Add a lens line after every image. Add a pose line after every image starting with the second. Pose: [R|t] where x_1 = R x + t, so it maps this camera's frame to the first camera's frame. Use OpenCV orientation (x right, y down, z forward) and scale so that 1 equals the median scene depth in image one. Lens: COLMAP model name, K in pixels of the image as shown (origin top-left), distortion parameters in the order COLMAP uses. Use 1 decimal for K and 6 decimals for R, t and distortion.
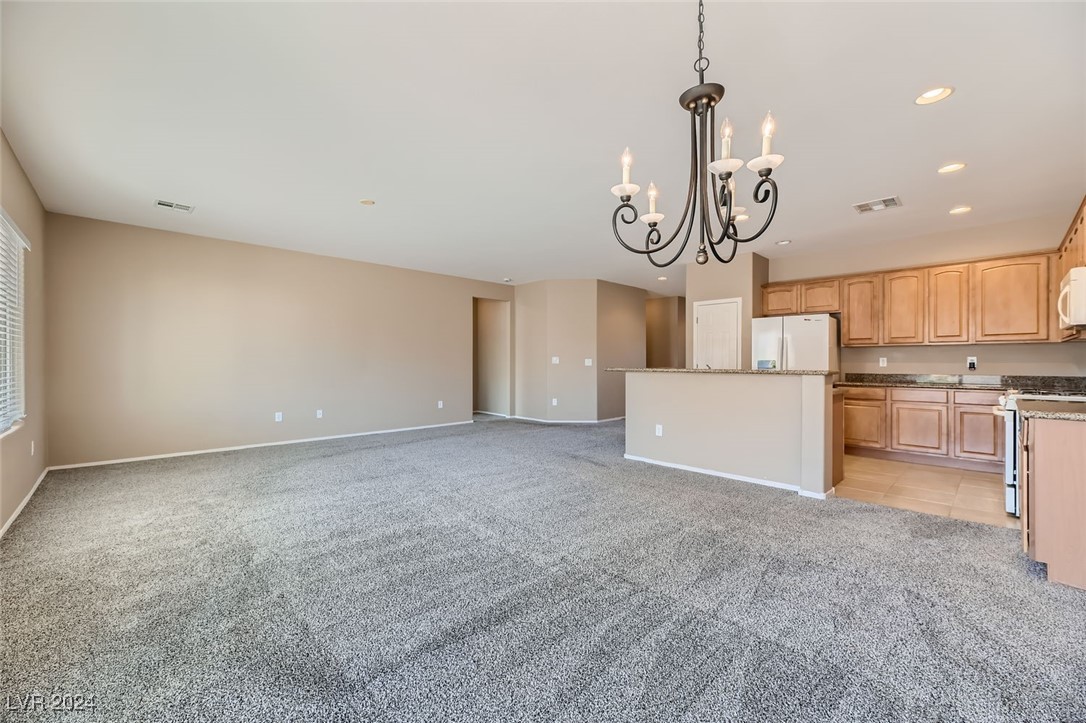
lens RADIAL K [[437.8, 0, 540.9], [0, 437.8, 361.8], [0, 0, 1]] dist [0.000916, -0.000504]
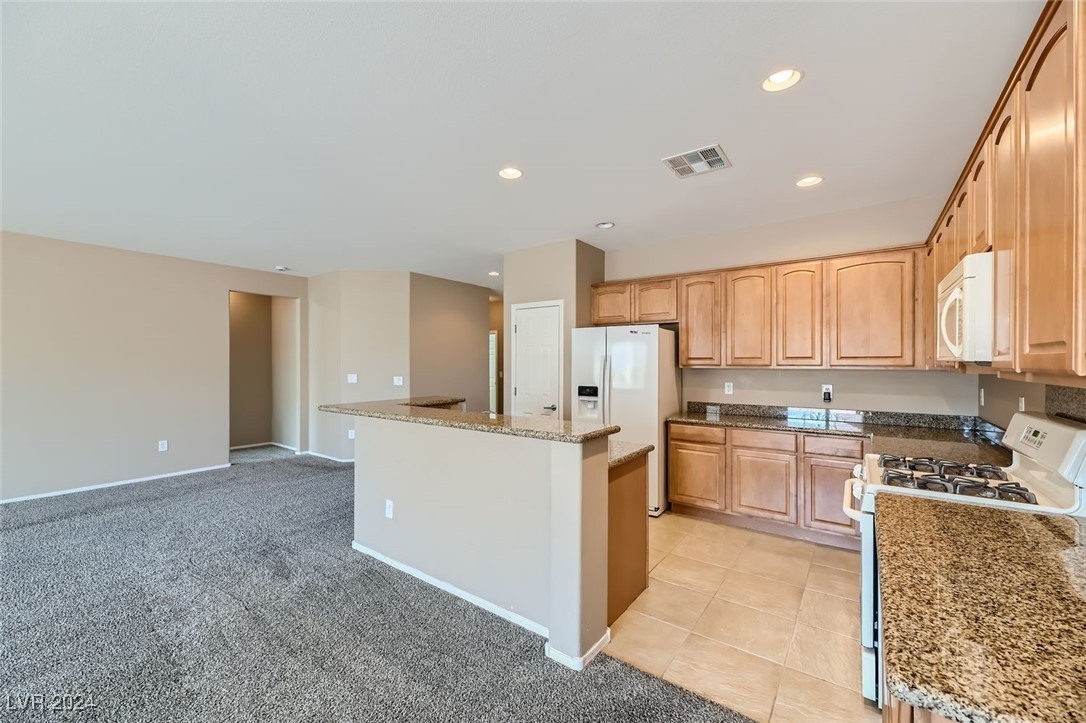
lens RADIAL K [[437.8, 0, 544.9], [0, 437.8, 362.6], [0, 0, 1]] dist [0.000916, -0.000504]
pose [[0.983983, -0.000975, 0.178261, 0.361981], [0.001021, 0.999999, -0.000161, -0.049161], [-0.178260, 0.000341, 0.983983, 0.335188]]
